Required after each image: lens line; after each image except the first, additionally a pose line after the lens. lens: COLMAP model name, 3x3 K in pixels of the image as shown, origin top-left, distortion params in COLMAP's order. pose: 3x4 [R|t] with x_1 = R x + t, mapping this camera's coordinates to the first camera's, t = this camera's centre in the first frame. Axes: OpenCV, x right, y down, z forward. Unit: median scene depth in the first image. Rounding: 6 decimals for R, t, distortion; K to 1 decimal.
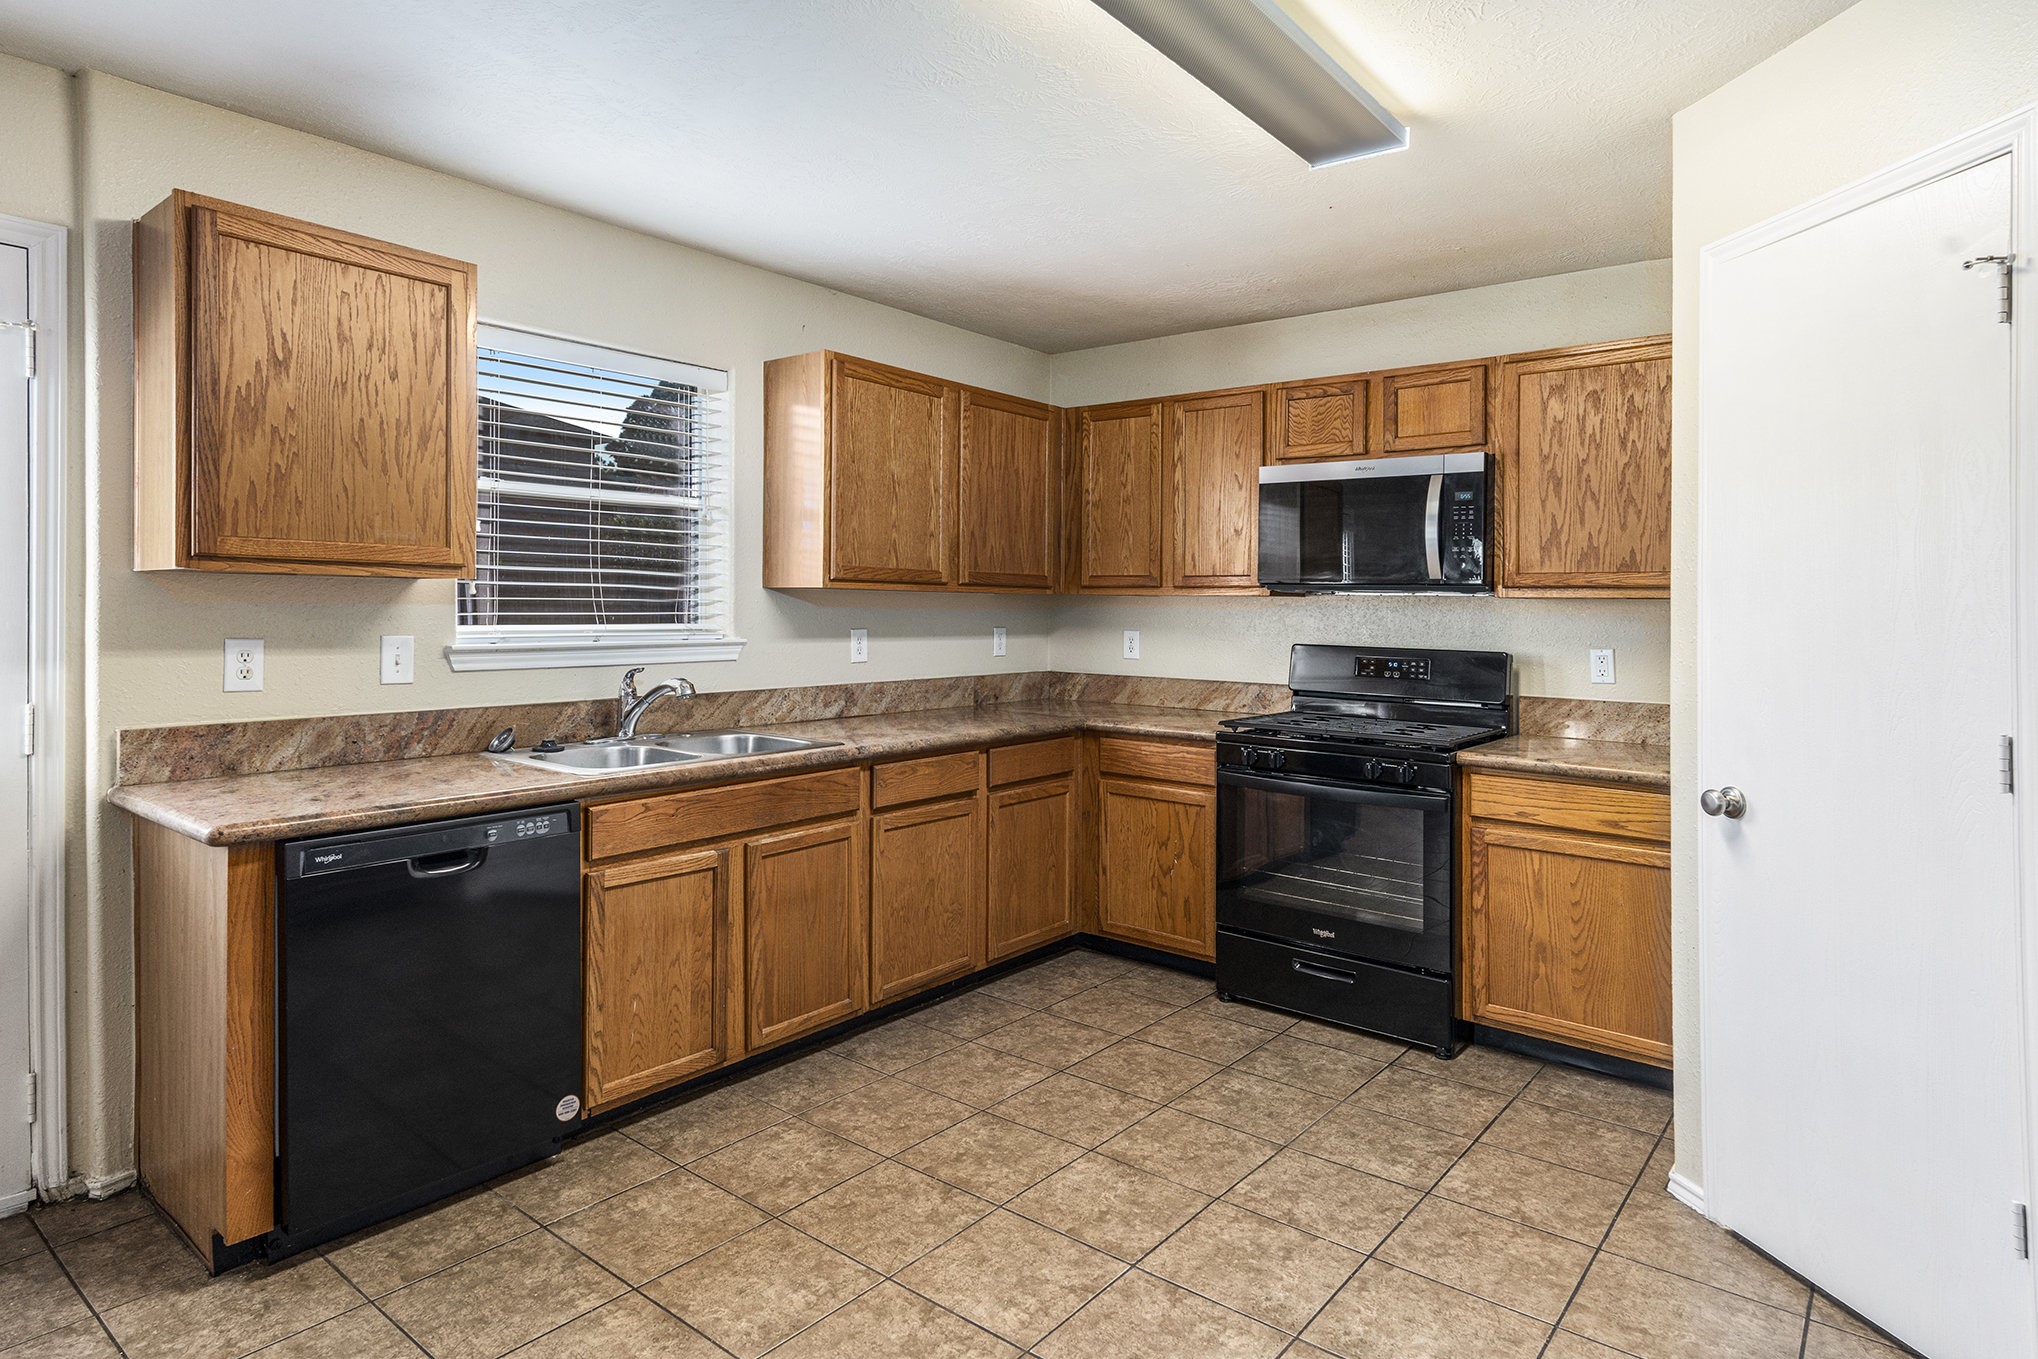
lens RADIAL K [[1144.1, 0, 973.8], [0, 1144.1, 605.4], [0, 0, 1]] dist [0.019698, -0.000763]
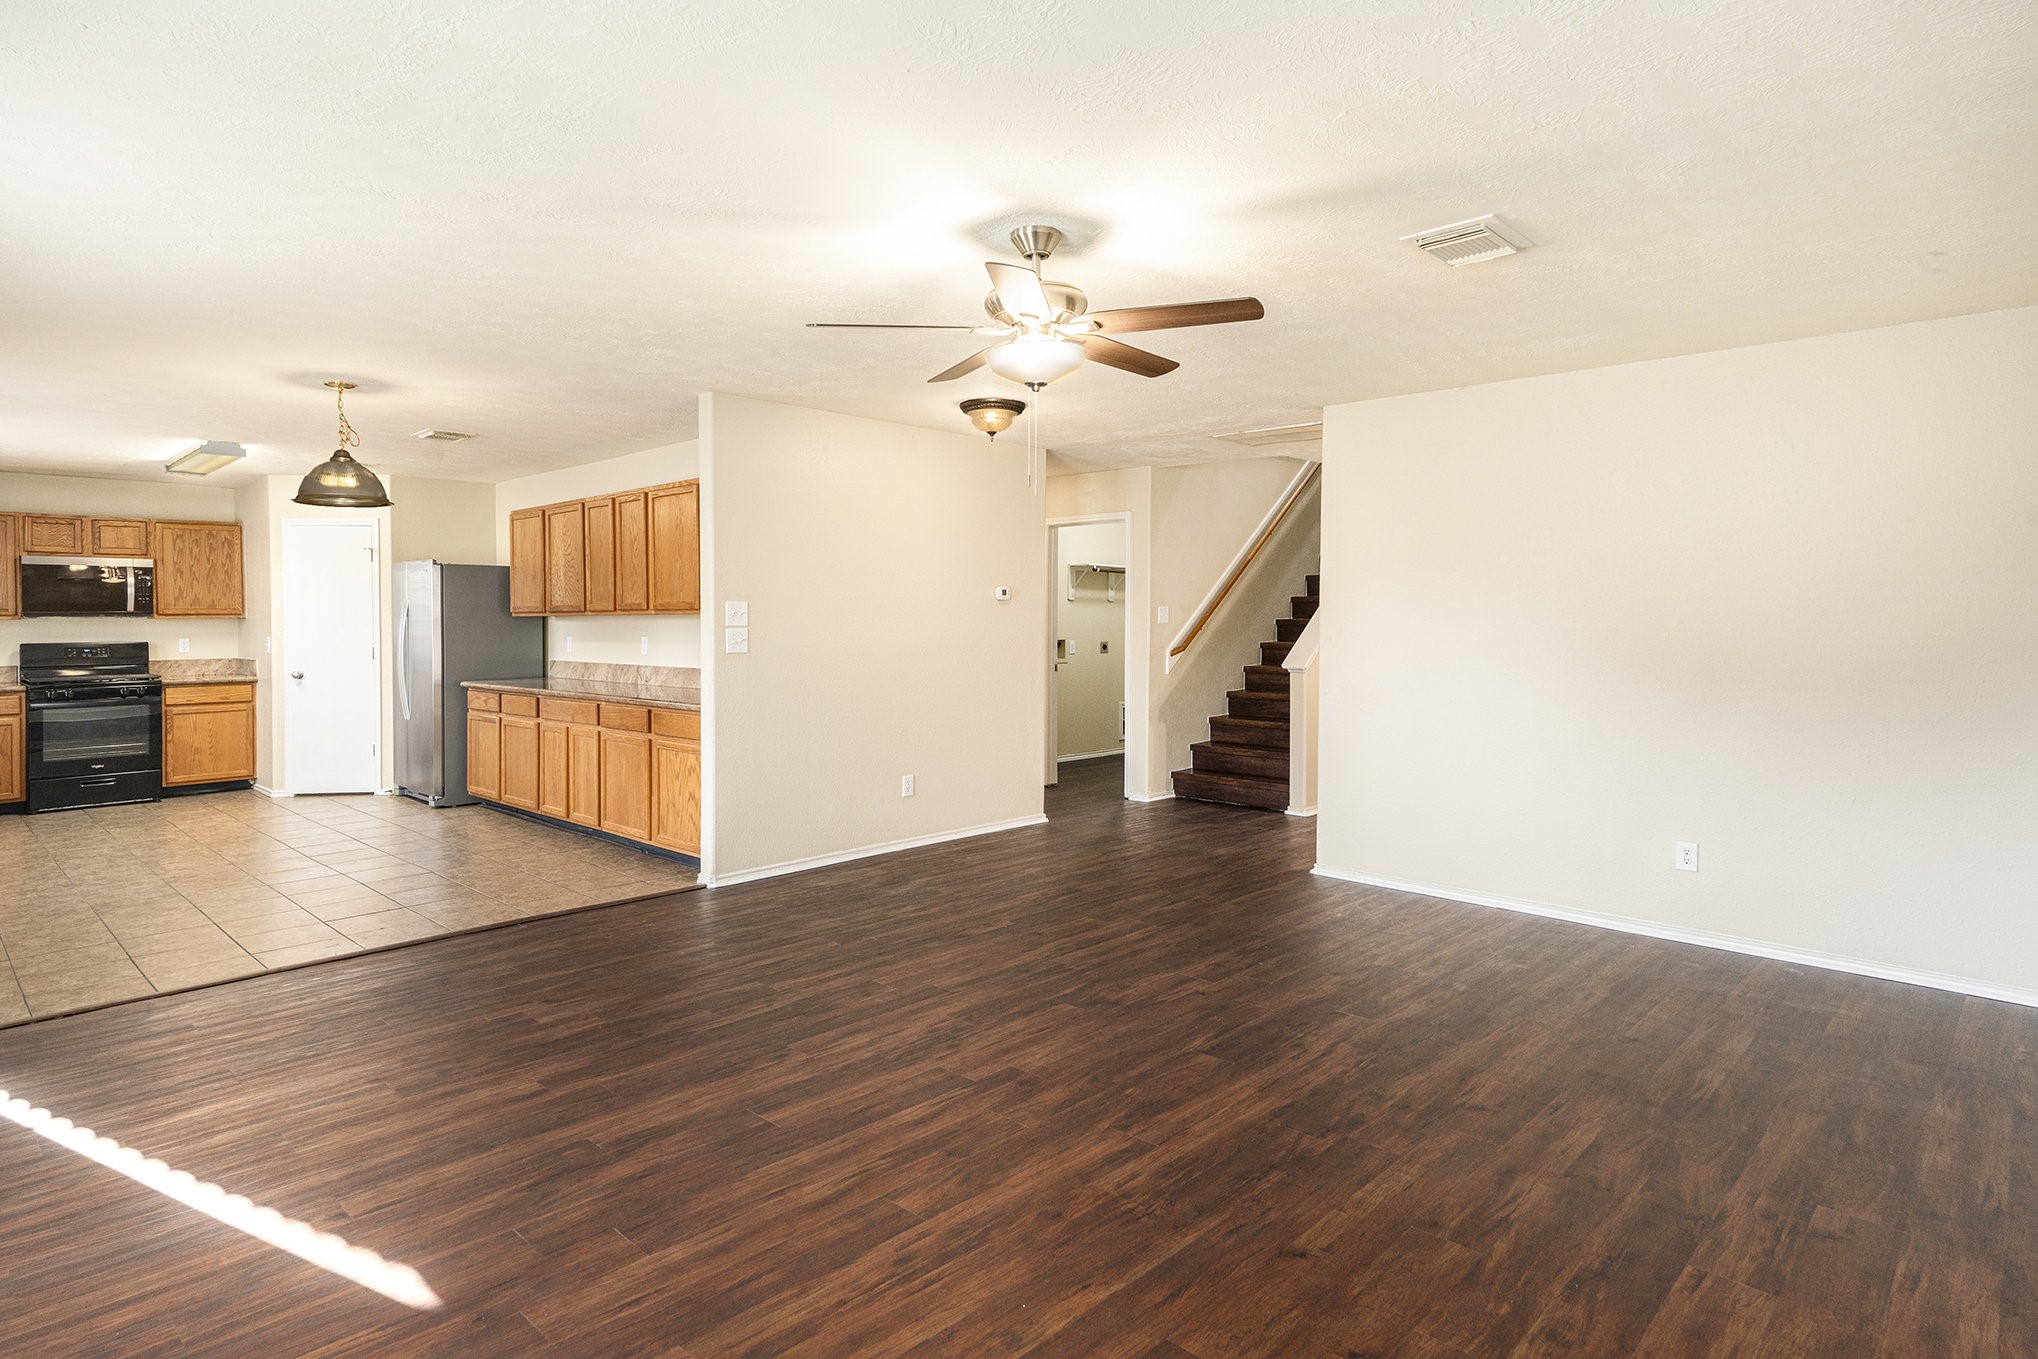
lens RADIAL K [[1144.1, 0, 973.8], [0, 1144.1, 605.4], [0, 0, 1]] dist [0.019698, -0.000763]
pose [[0.100886, -0.000692, 0.994898, -1.847719], [0.015395, 0.999881, -0.000866, -0.006325], [-0.994779, 0.015404, 0.100885, -0.995064]]
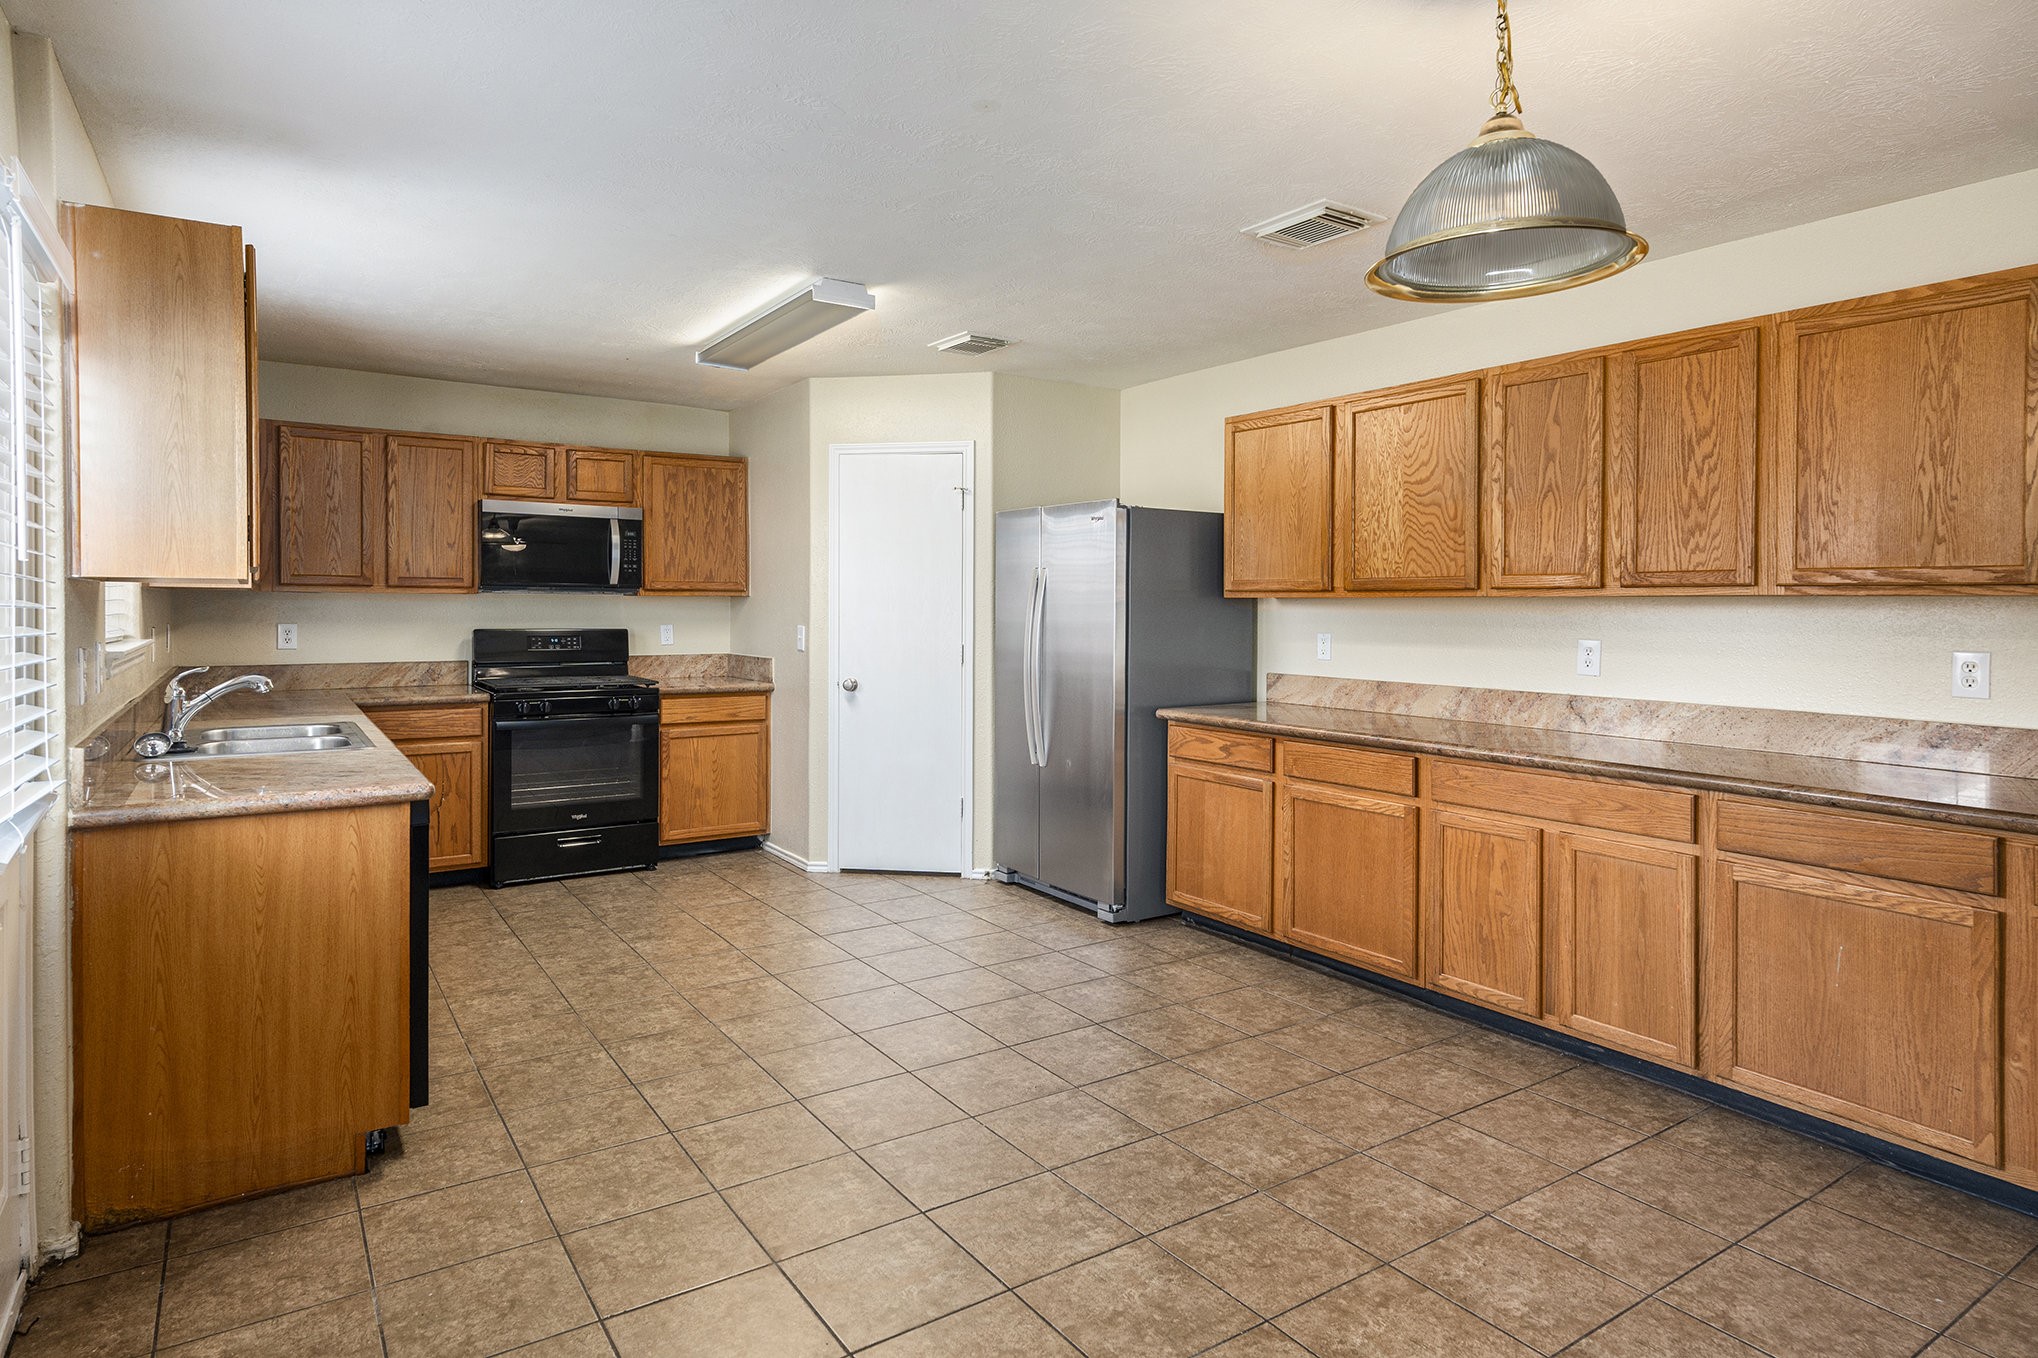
lens RADIAL K [[1146.2, 0, 1008.8], [0, 1146.2, 590.4], [0, 0, 1]] dist [0.000512, -0.000039]
pose [[0.278854, 0.005889, 0.960316, -1.012244], [0.002974, 0.999971, -0.006996, -0.001317], [-0.960329, 0.004807, 0.278828, 0.030202]]
